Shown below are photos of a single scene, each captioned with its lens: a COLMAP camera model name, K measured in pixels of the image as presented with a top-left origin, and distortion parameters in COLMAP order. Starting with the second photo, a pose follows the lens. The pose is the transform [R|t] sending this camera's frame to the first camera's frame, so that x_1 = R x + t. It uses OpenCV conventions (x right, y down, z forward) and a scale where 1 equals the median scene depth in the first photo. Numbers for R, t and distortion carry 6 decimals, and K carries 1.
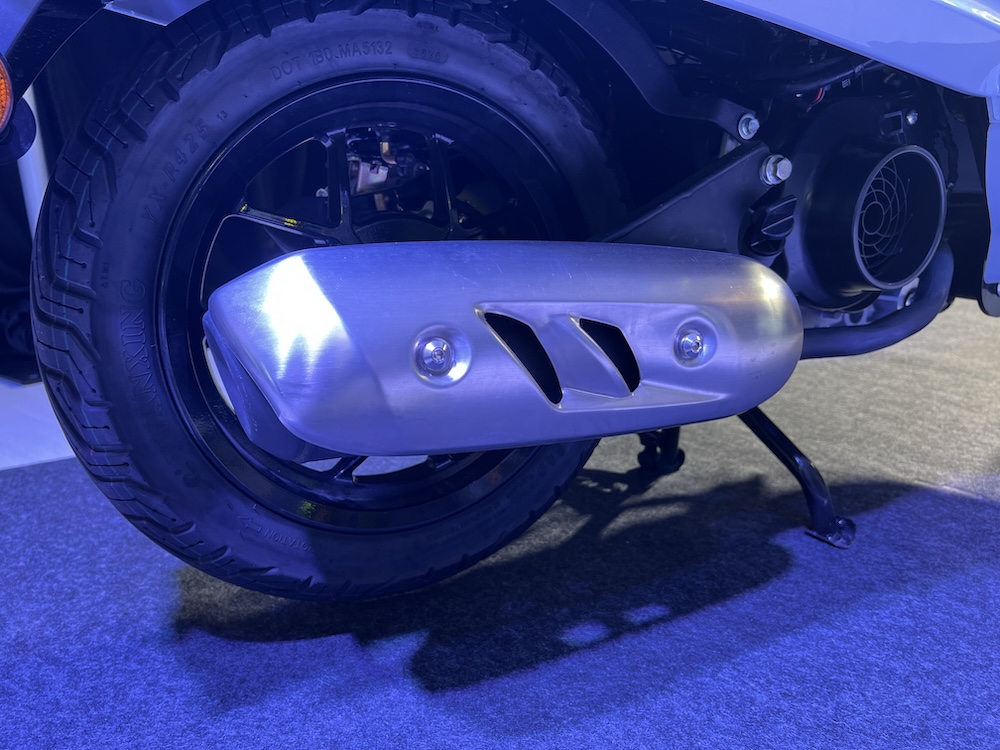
lens RADIAL K [[751.1, 0, 479.4], [0, 751.1, 372.7], [0, 0, 1]] dist [0.052703, -0.074130]
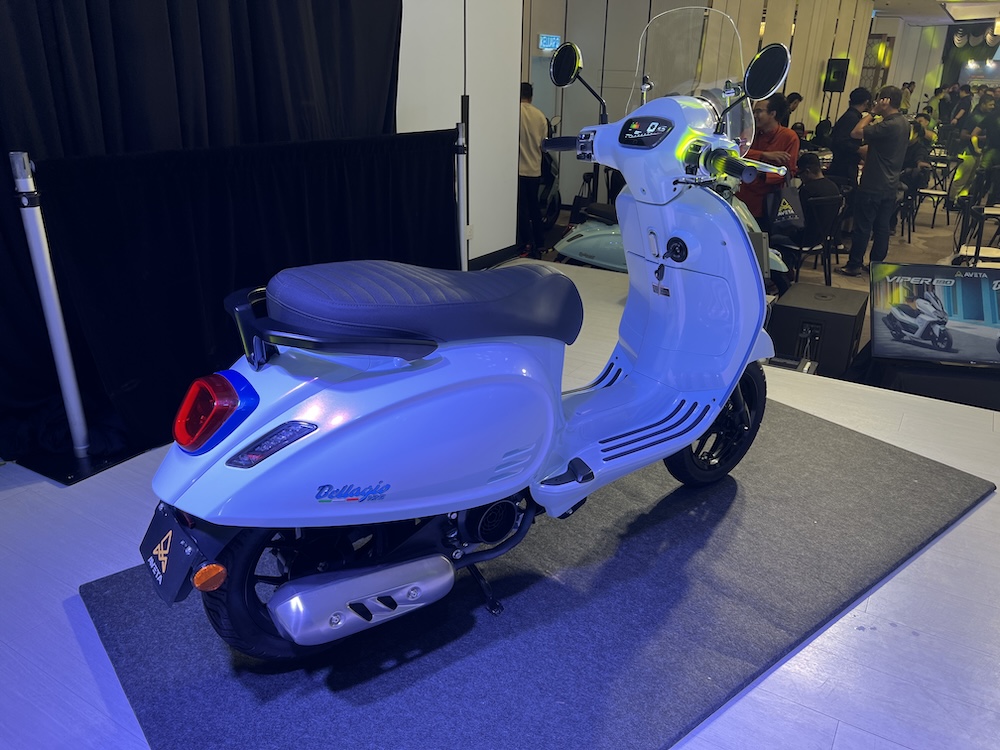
lens RADIAL K [[751.1, 0, 479.4], [0, 751.1, 372.7], [0, 0, 1]] dist [0.052703, -0.074130]
pose [[0.990287, -0.012979, 0.138435, 0.101256], [-0.004010, 0.992554, 0.121741, -1.144869], [-0.138984, -0.121113, 0.982861, -1.790426]]
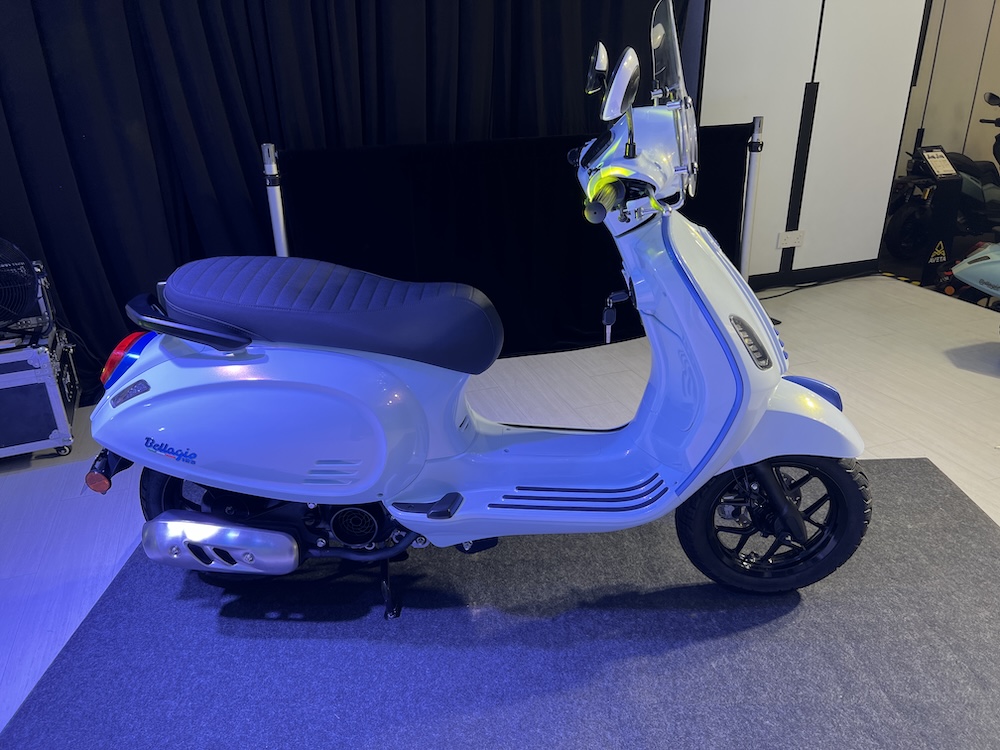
lens RADIAL K [[741.0, 0, 472.5], [0, 741.0, 357.5], [0, 0, 1]] dist [0.007353, -0.004568]
pose [[0.853275, 0.197815, -0.482485, 2.280980], [-0.124784, 0.975830, 0.179402, -1.461024], [0.506311, -0.092873, 0.857335, -1.219179]]
